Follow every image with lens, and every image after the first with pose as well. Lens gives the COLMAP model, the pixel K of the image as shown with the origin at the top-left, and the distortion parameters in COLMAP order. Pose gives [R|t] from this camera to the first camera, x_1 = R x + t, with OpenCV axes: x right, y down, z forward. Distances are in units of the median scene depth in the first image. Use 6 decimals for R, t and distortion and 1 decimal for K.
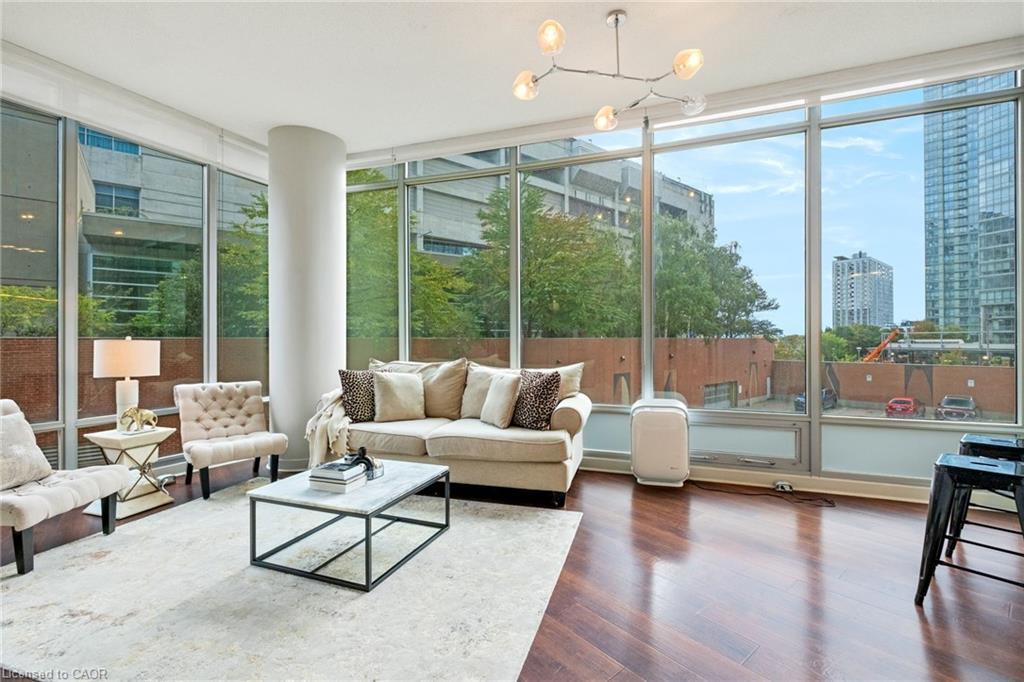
lens RADIAL K [[439.8, 0, 517.6], [0, 439.8, 338.3], [0, 0, 1]] dist [0.004923, -0.006692]
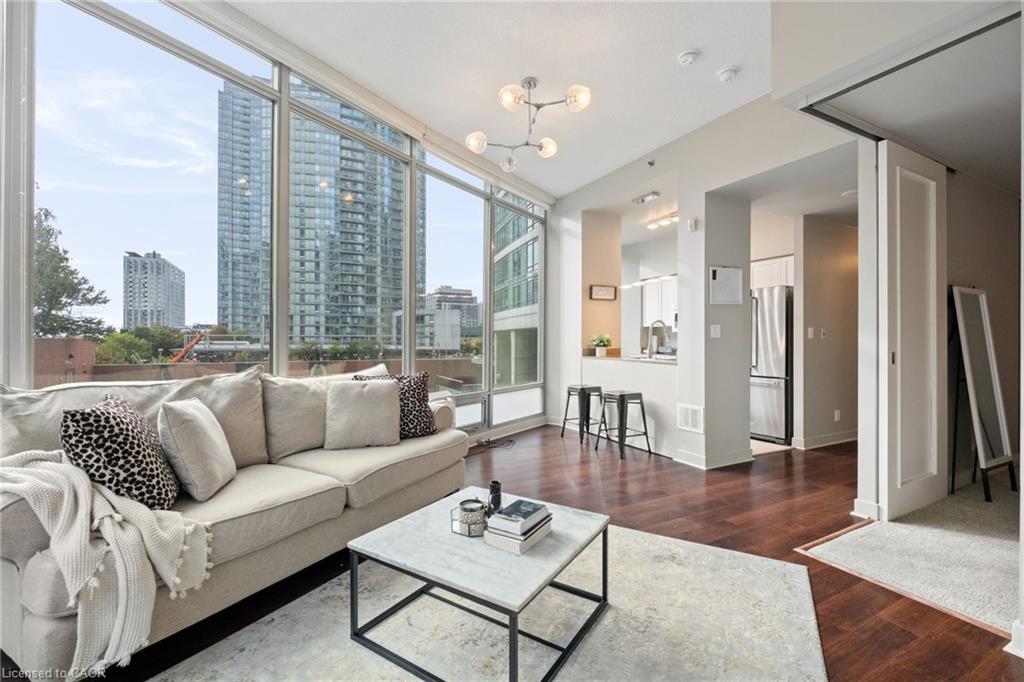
lens RADIAL K [[440.1, 0, 512.0], [0, 440.1, 341.0], [0, 0, 1]] dist [-0.000209, -0.000280]
pose [[0.217406, 0.003908, 0.976073, -0.676553], [-0.006481, 0.999976, -0.002560, 0.008815], [-0.976060, -0.005770, 0.217426, 0.515716]]
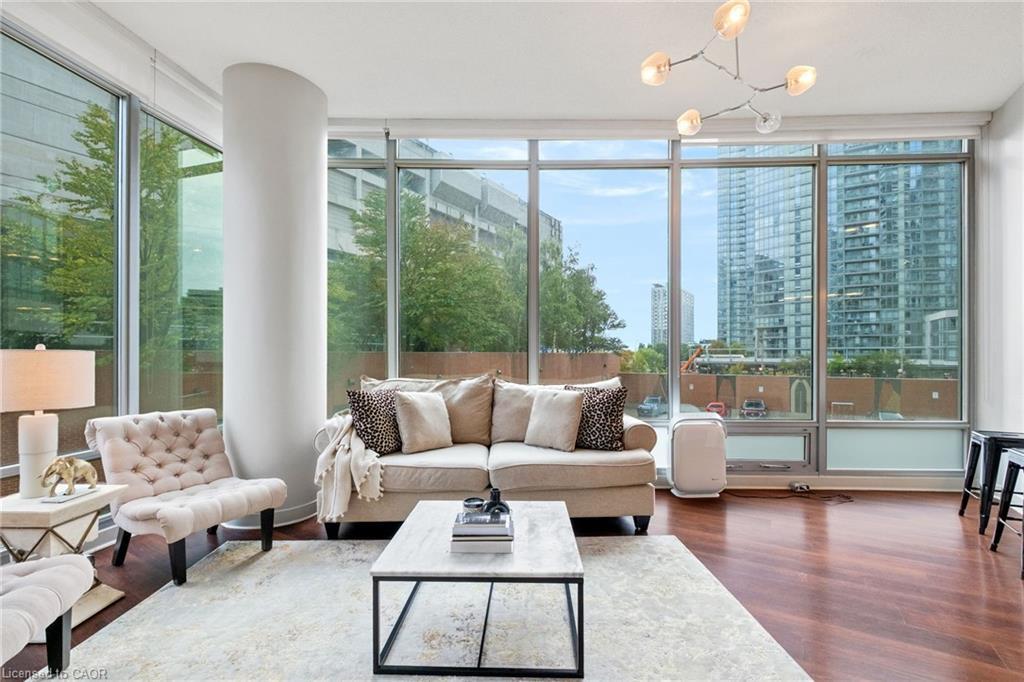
lens RADIAL K [[442.5, 0, 514.2], [0, 442.5, 352.9], [0, 0, 1]] dist [-0.003212, -0.000815]
pose [[0.948317, 0.003202, 0.317309, -0.361551], [-0.003186, 0.999995, -0.000568, 0.005133], [-0.317309, -0.000472, 0.948322, 0.158390]]
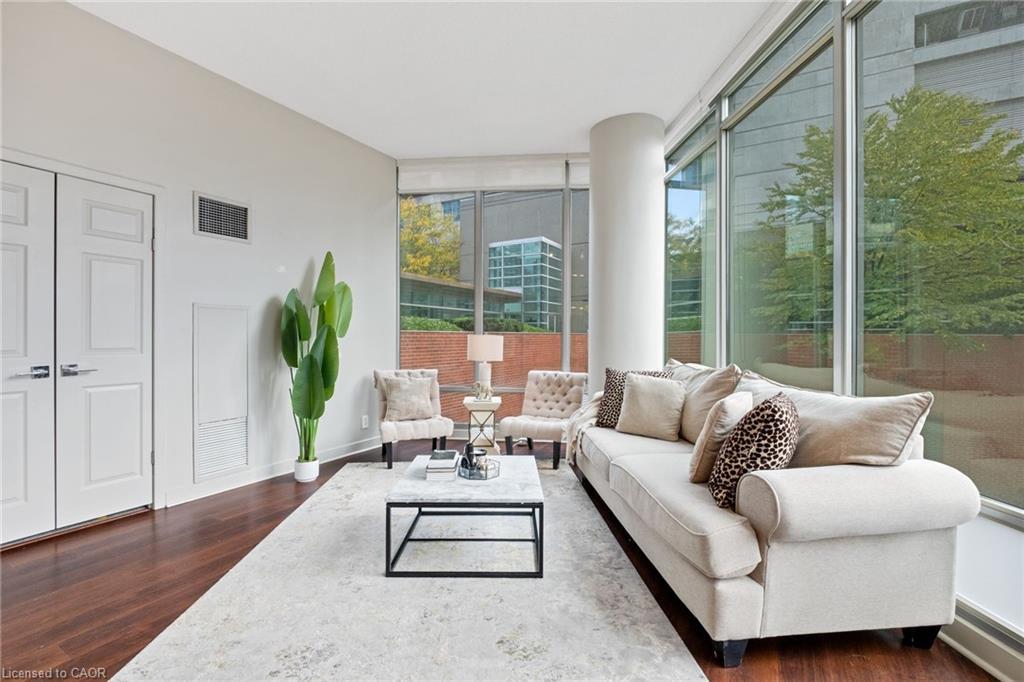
lens RADIAL K [[439.8, 0, 517.6], [0, 439.8, 338.3], [0, 0, 1]] dist [0.004923, -0.006692]
pose [[0.365104, 0.008652, -0.930927, 0.379503], [-0.002583, 0.999962, 0.008281, 0.002333], [0.930963, -0.000619, 0.365112, 0.467811]]
